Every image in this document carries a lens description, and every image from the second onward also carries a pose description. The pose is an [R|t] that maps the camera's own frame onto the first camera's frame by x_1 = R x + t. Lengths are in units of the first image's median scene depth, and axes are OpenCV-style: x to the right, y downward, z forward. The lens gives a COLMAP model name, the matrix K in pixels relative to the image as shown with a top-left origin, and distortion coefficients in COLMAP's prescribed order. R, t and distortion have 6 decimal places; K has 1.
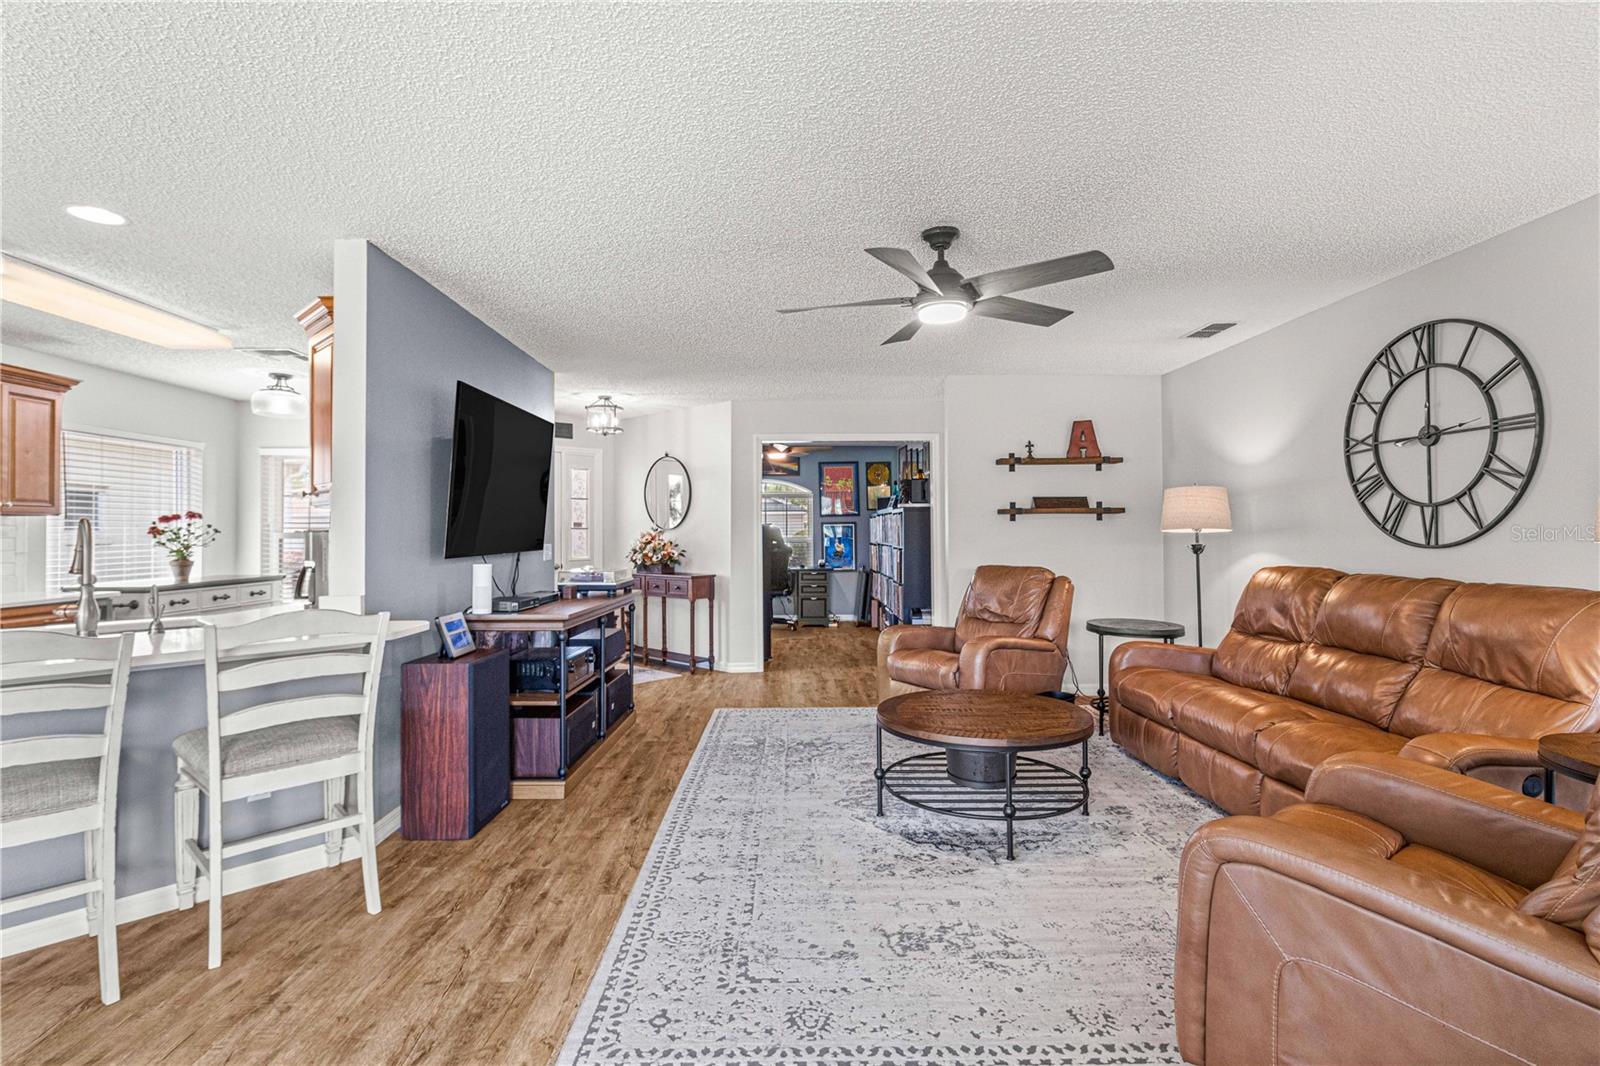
lens RADIAL K [[760.5, 0, 801.6], [0, 760.5, 517.0], [0, 0, 1]] dist [0.002074, 0.000859]
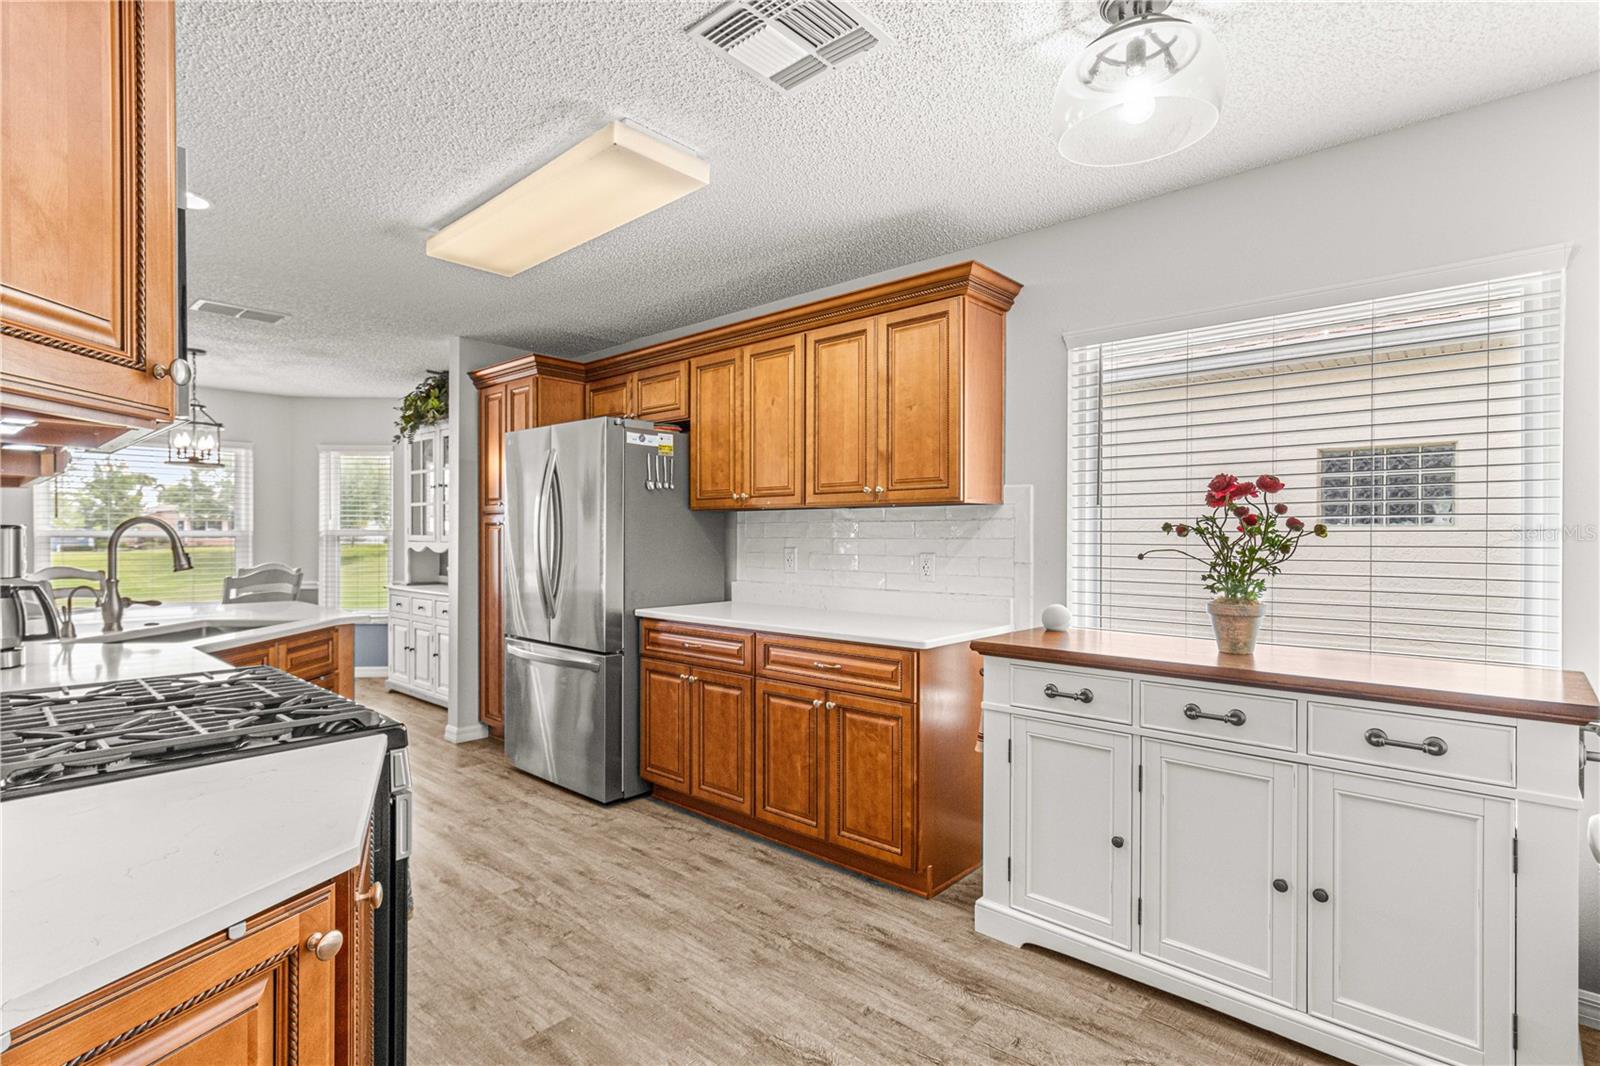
lens RADIAL K [[773.5, 0, 794.3], [0, 773.5, 538.2], [0, 0, 1]] dist [0.002496, 0.000403]
pose [[-0.691202, 0.006615, -0.722631, -0.582965], [0.013805, 0.999897, -0.004051, 0.034753], [0.722529, -0.012776, -0.691222, 1.727240]]
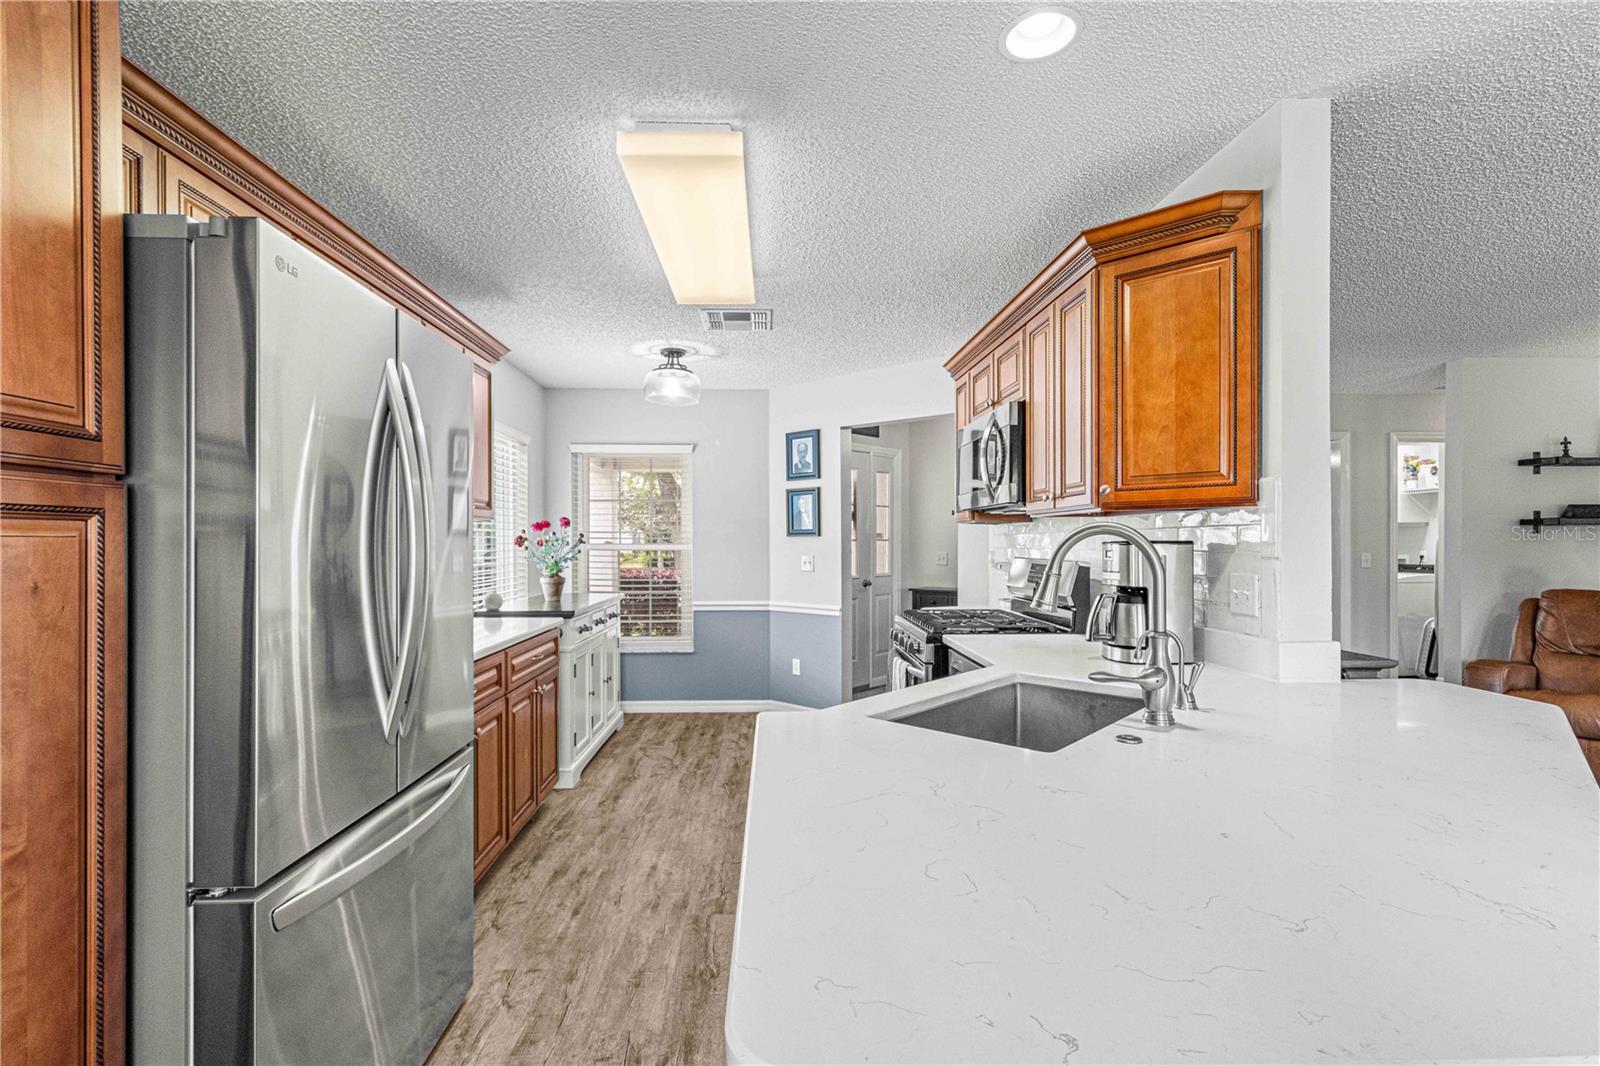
lens RADIAL K [[749.2, 0, 792.1], [0, 749.2, 545.5], [0, 0, 1]] dist [-0.006103, 0.010035]
pose [[0.999925, 0.004275, 0.011466, -0.880847], [-0.004526, 0.999749, 0.021947, 0.006171], [-0.011369, -0.021997, 0.999693, 0.297660]]
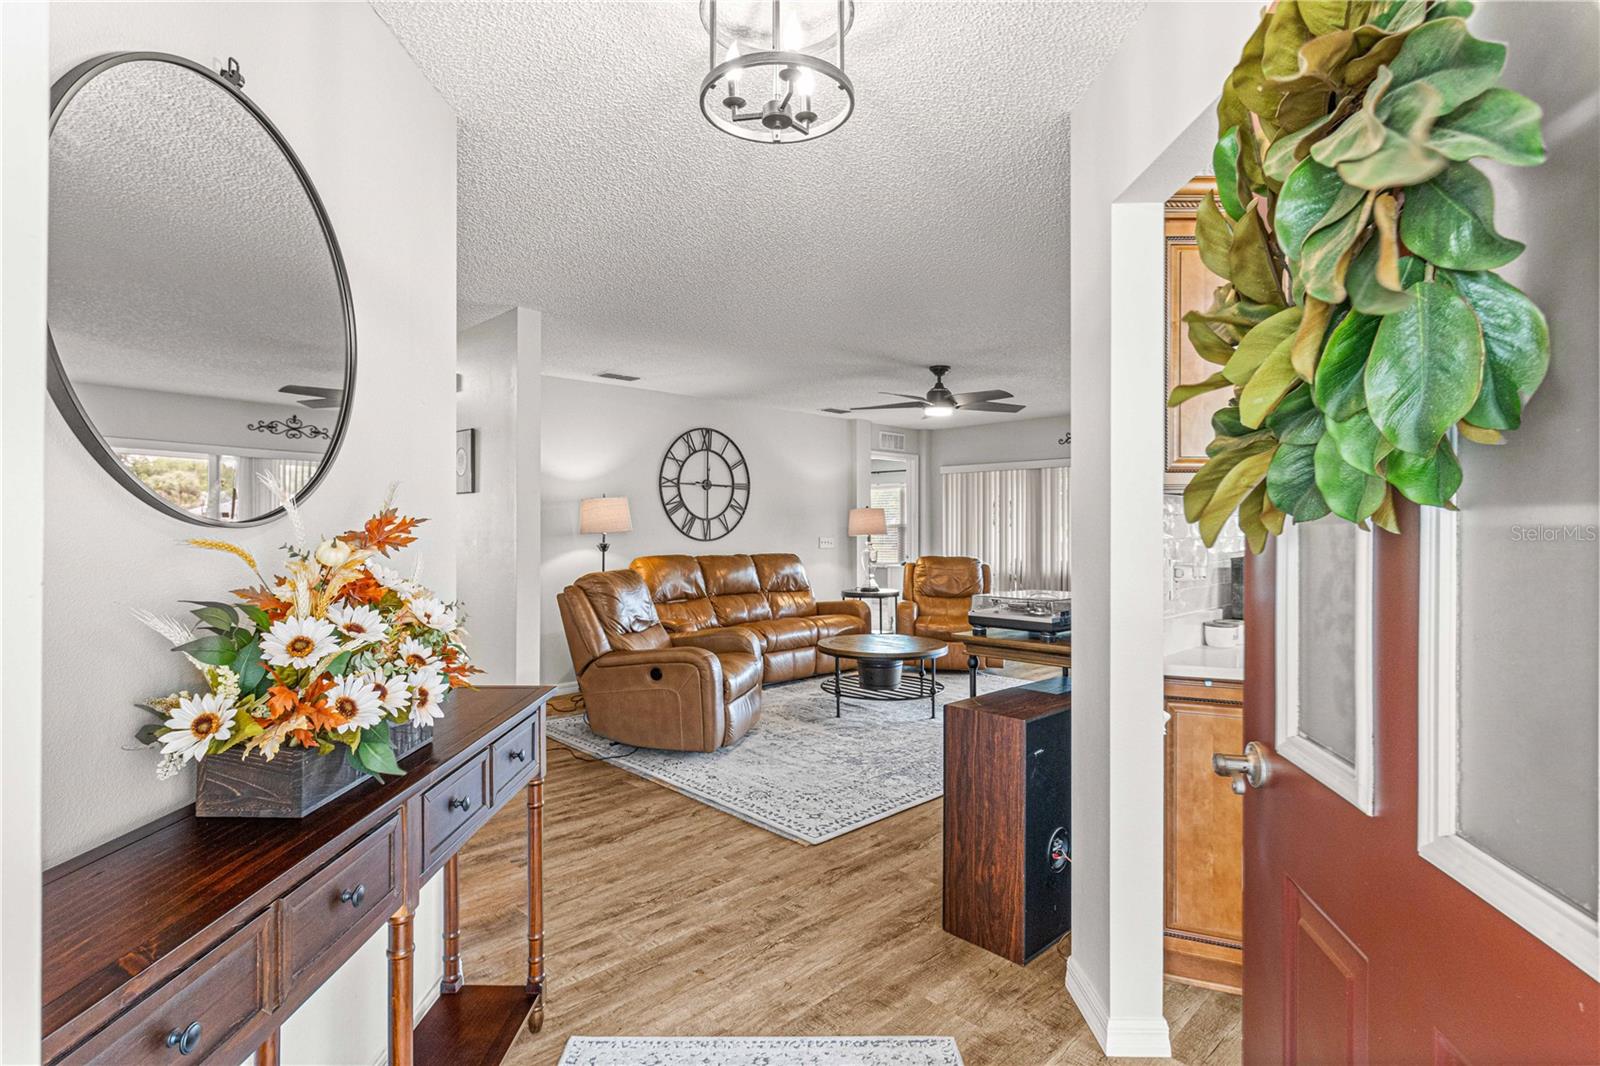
lens RADIAL K [[785.2, 0, 800.0], [0, 785.2, 533.0], [0, 0, 1]] dist [-0.005112, -0.000512]
pose [[-0.685863, 0.002354, 0.727727, -0.796728], [-0.008598, 0.999899, -0.011338, 0.038522], [-0.727680, -0.014034, -0.685774, 2.112020]]
